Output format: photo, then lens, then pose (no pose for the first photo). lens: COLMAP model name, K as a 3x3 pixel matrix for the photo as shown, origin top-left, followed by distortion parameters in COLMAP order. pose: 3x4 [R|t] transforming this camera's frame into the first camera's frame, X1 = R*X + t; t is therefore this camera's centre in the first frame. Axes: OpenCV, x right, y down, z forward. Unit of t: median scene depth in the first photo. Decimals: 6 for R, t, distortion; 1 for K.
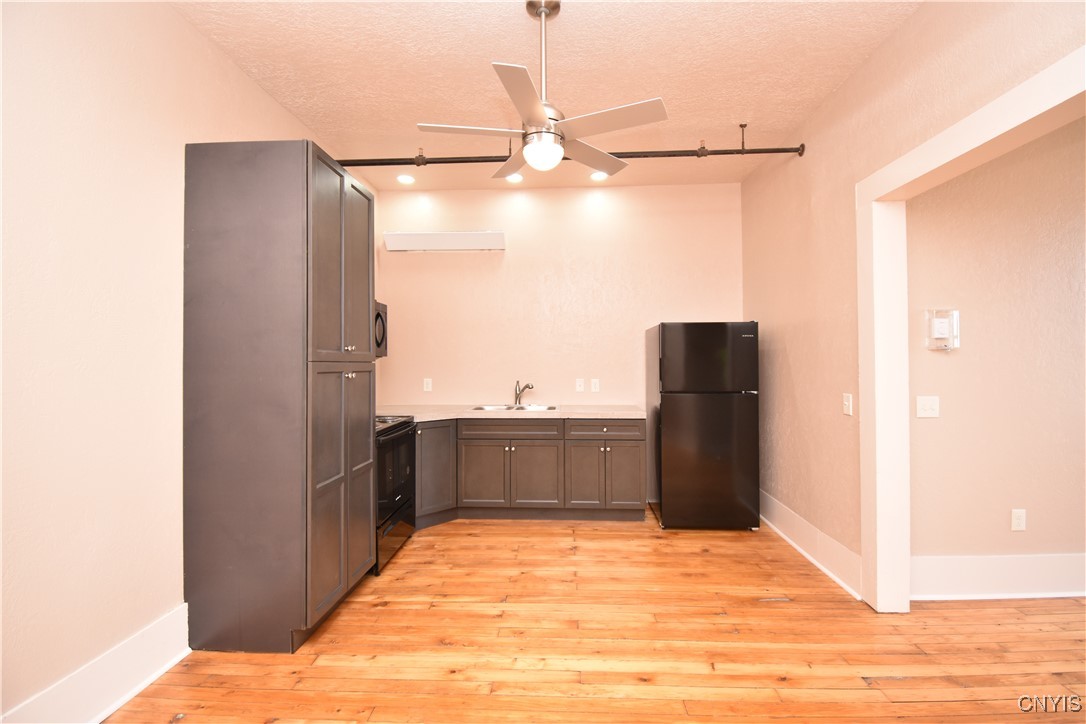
lens RADIAL K [[476.2, 0, 545.1], [0, 476.2, 358.9], [0, 0, 1]] dist [0.017187, -0.022348]
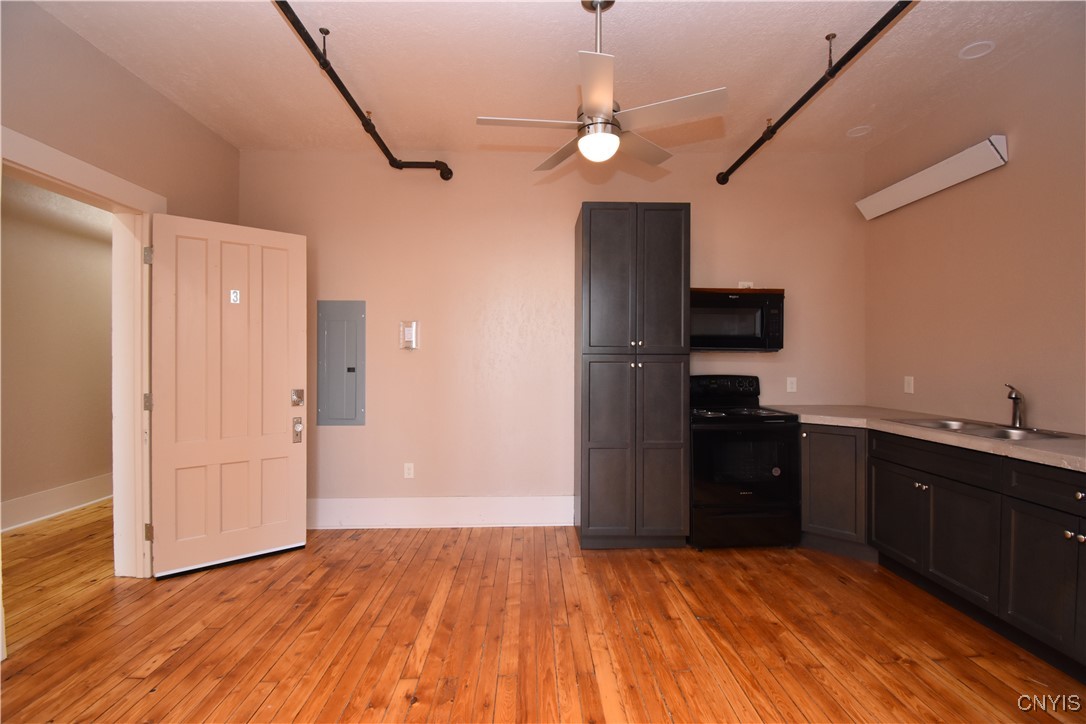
lens RADIAL K [[473.3, 0, 543.0], [0, 473.3, 362.0], [0, 0, 1]] dist [0.012940, -0.022671]
pose [[0.067075, 0.006052, -0.997730, 0.613103], [0.008478, 0.999942, 0.006636, 0.012282], [0.997712, -0.008904, 0.067020, 0.508234]]
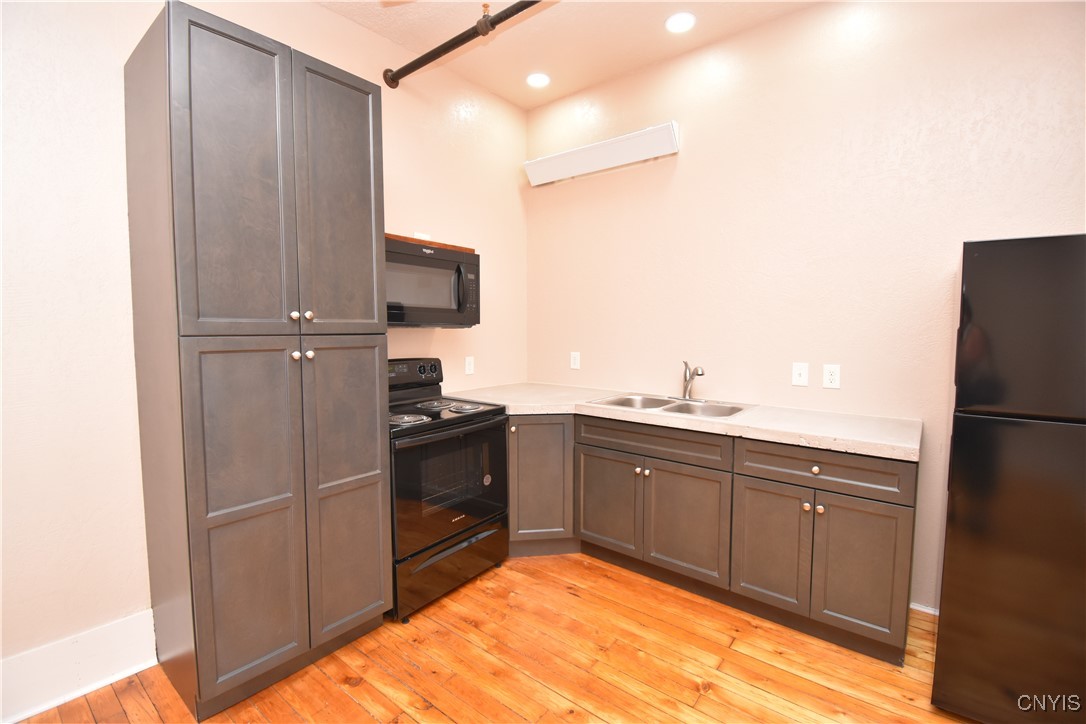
lens RADIAL K [[473.3, 0, 543.0], [0, 473.3, 362.0], [0, 0, 1]] dist [0.012940, -0.022671]
pose [[0.807900, 0.046504, -0.587481, 0.206963], [0.002250, 0.996631, 0.081986, -0.006836], [0.589315, -0.067558, 0.805074, 0.494633]]
